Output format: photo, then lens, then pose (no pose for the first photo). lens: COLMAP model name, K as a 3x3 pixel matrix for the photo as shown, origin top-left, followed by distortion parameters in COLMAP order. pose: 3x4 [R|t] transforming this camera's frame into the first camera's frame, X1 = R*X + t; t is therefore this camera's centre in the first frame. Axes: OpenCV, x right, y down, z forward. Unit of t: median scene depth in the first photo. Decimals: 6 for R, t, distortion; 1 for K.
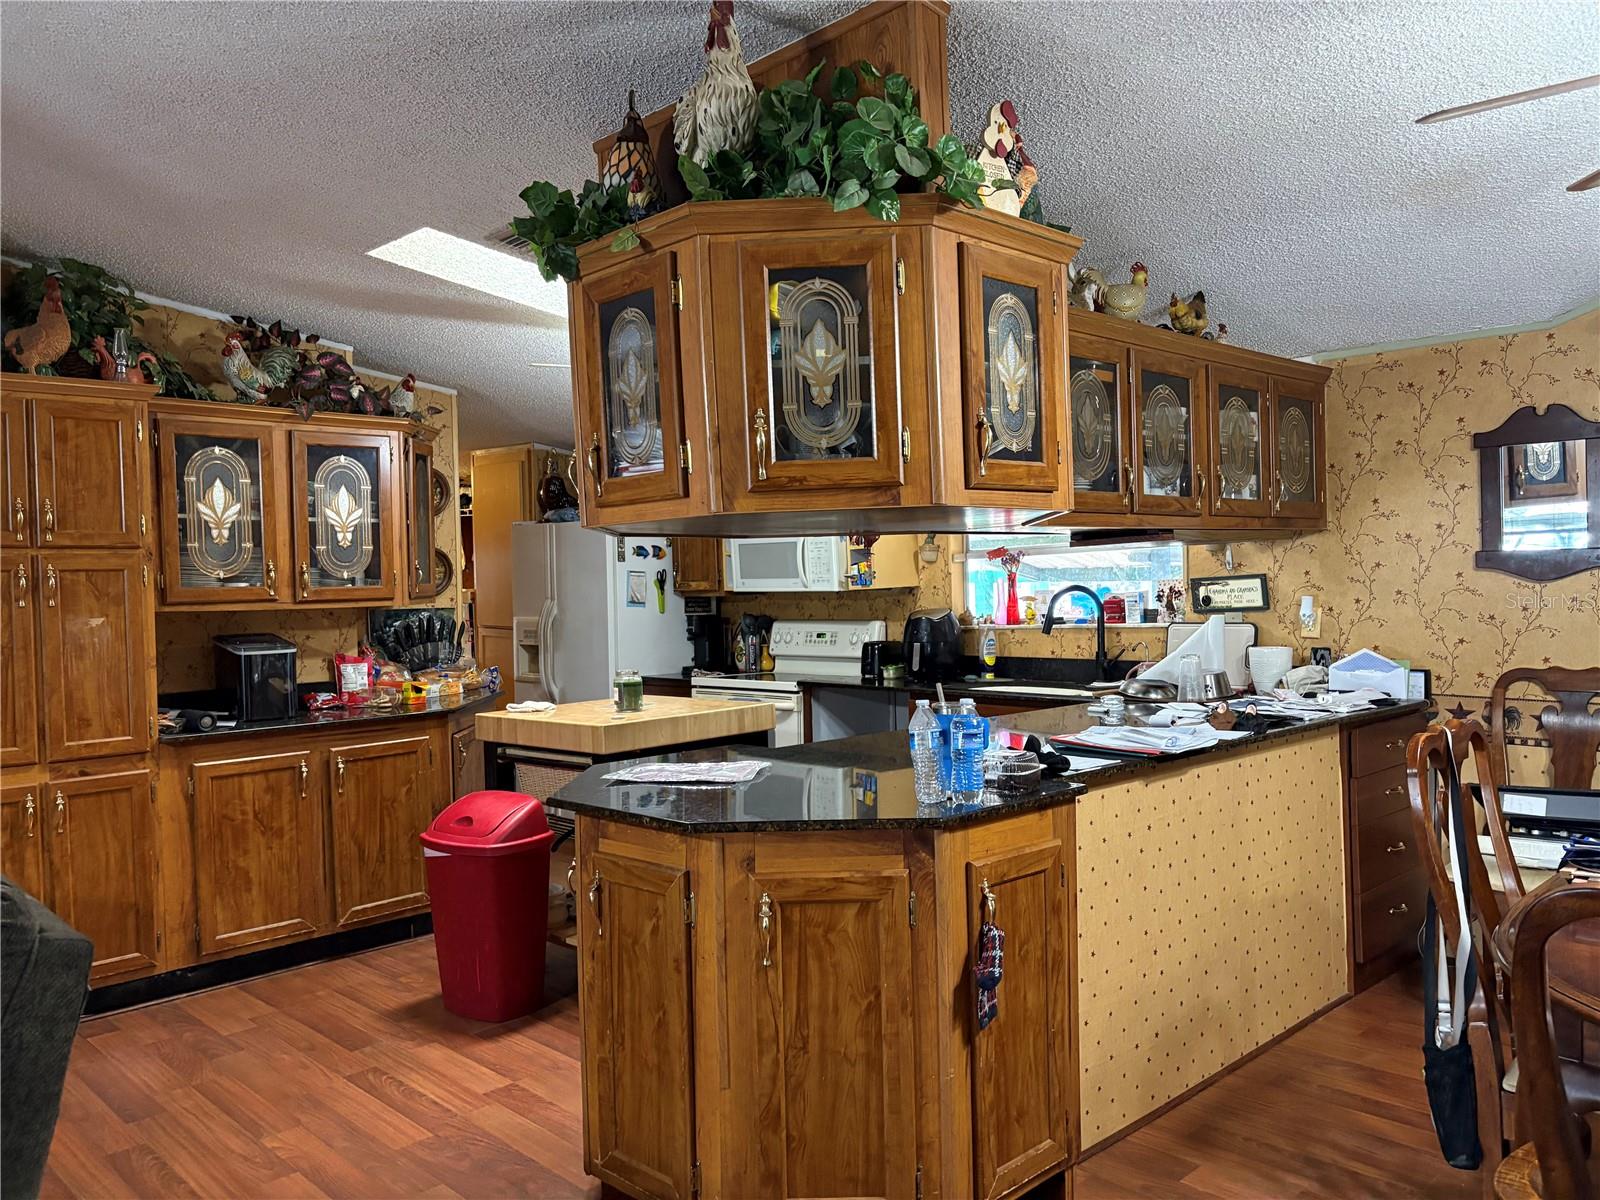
lens RADIAL K [[1209.5, 0, 802.5], [0, 1209.5, 604.7], [0, 0, 1]] dist [0.067525, -0.062440]
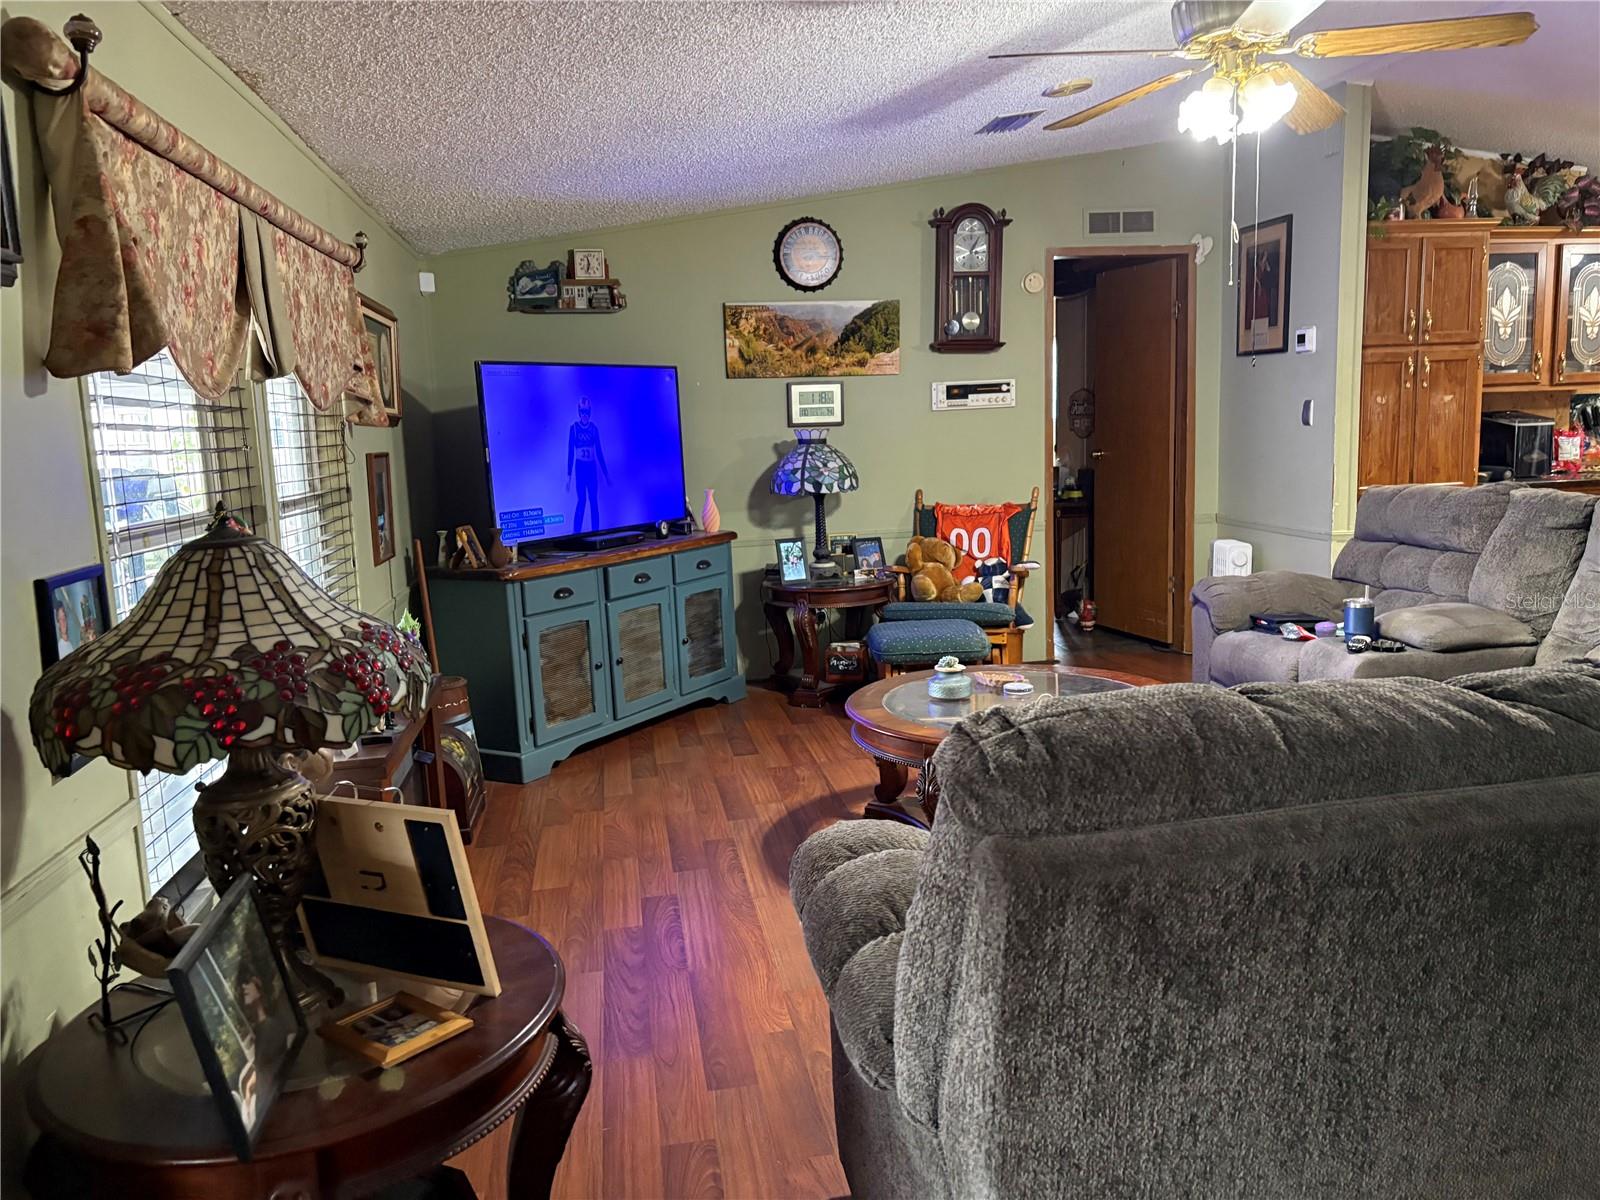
lens RADIAL K [[1211.7, 0, 800.1], [0, 1211.7, 596.3], [0, 0, 1]] dist [0.050516, -0.054283]
pose [[0.817719, 0.080931, -0.569899, -0.335430], [0.002821, 0.989491, 0.144565, 0.030745], [0.575610, -0.119821, 0.808898, -0.525937]]
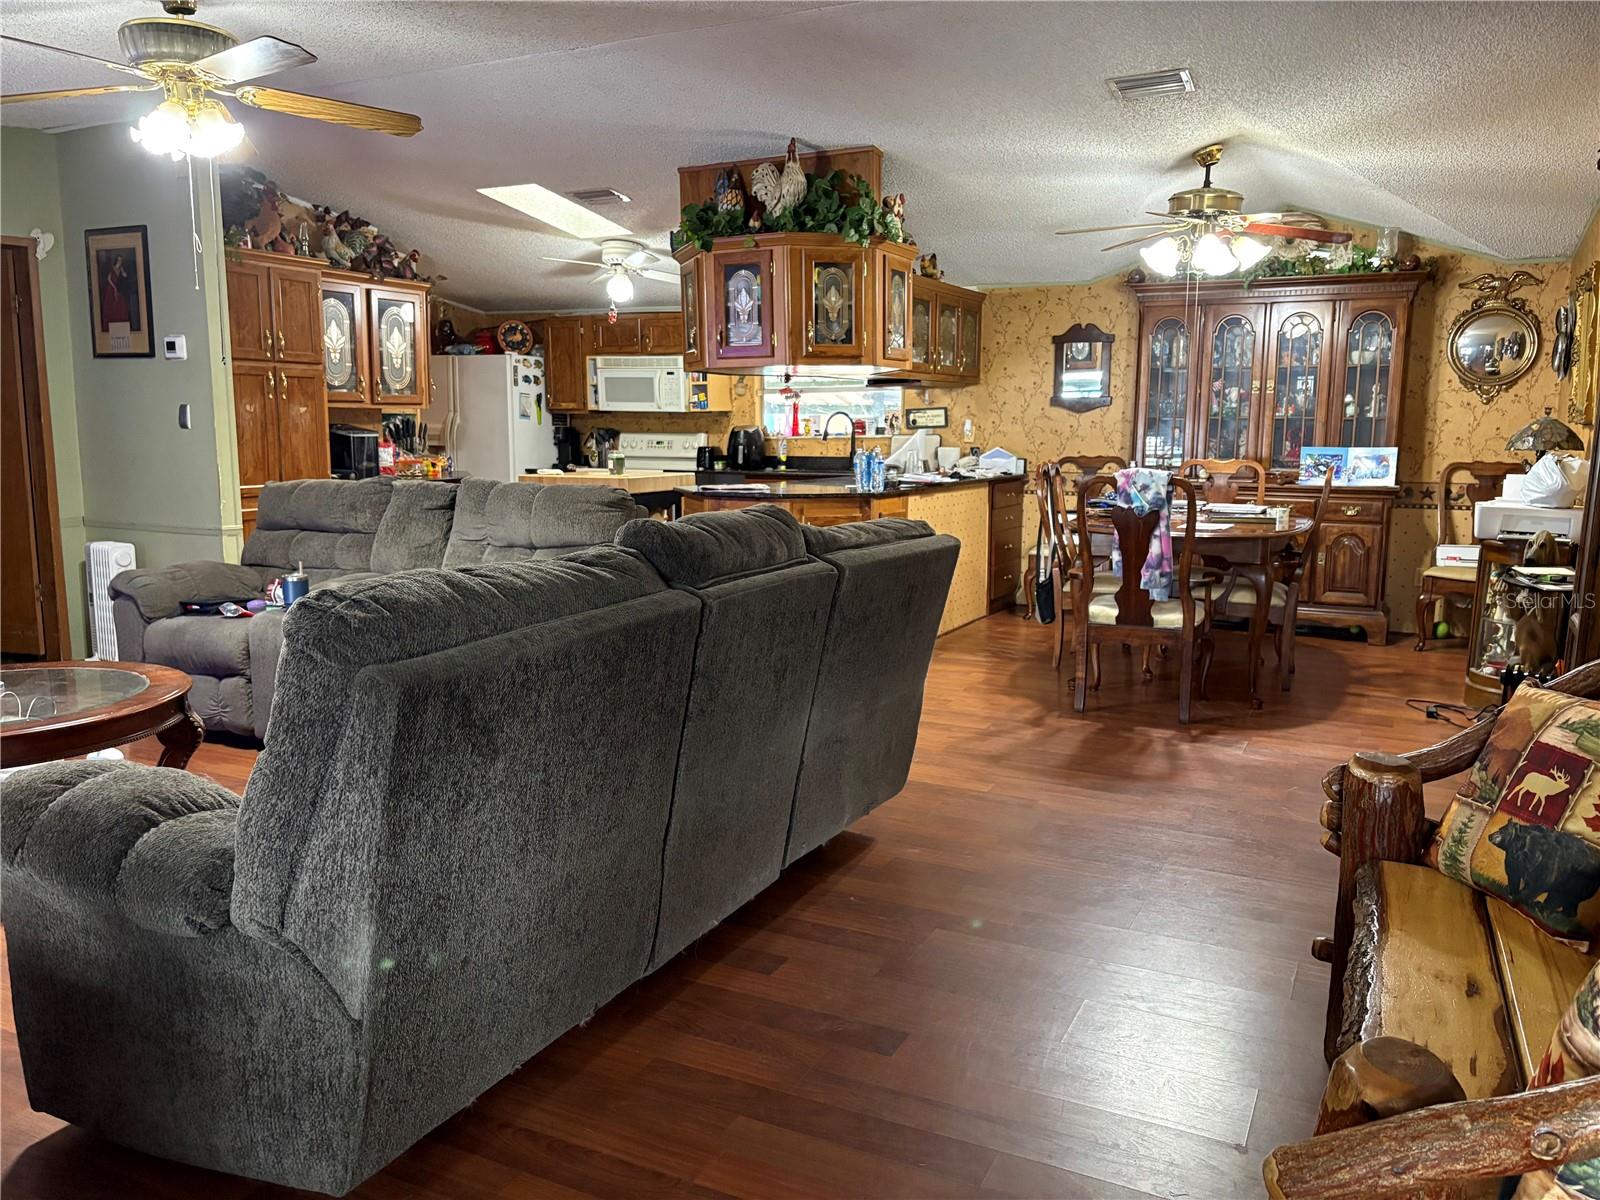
lens RADIAL K [[1209.5, 0, 802.5], [0, 1209.5, 604.7], [0, 0, 1]] dist [0.067525, -0.062440]
pose [[0.944767, -0.020354, 0.327111, -0.444540], [-0.021198, 0.992185, 0.122963, 0.052402], [-0.327058, -0.123105, 0.936952, -0.693194]]
